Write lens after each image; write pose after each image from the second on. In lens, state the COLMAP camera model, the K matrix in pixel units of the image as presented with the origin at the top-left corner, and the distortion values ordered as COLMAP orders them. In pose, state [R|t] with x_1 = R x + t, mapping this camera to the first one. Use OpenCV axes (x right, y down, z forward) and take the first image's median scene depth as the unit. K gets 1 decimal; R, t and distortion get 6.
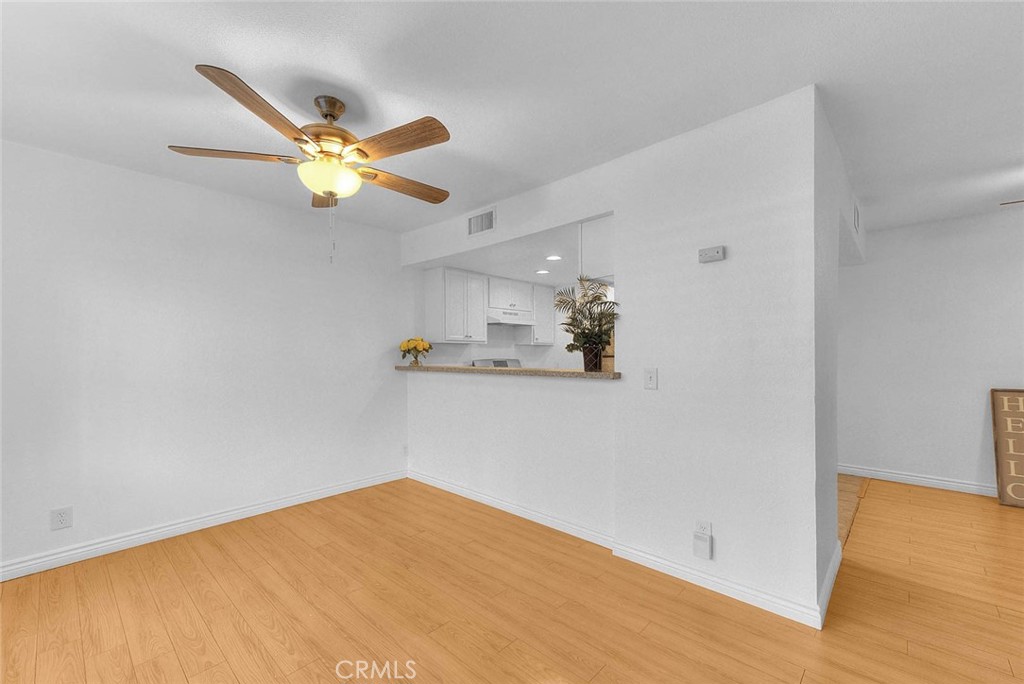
lens RADIAL K [[410.9, 0, 508.6], [0, 410.9, 348.9], [0, 0, 1]] dist [0.025788, 0.000321]
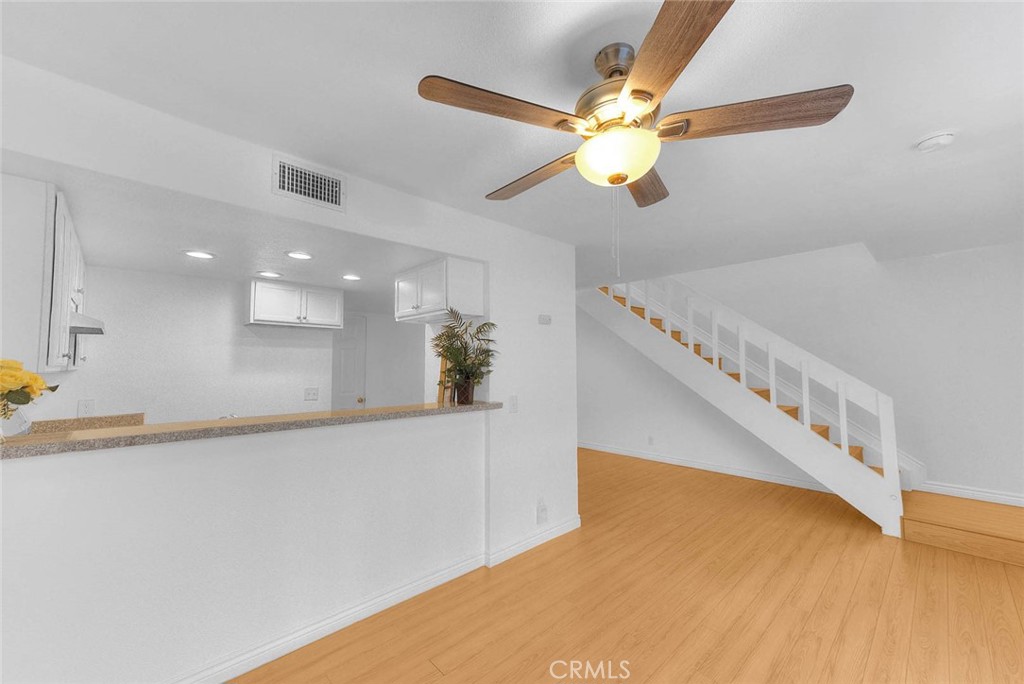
lens RADIAL K [[386.6, 0, 509.6], [0, 386.6, 345.2], [0, 0, 1]] dist [0.000351, 0.000024]
pose [[0.081578, 0.058853, 0.994928, -0.810622], [-0.005165, 0.998267, -0.058627, -0.039545], [-0.996654, -0.000356, 0.081740, 0.860099]]
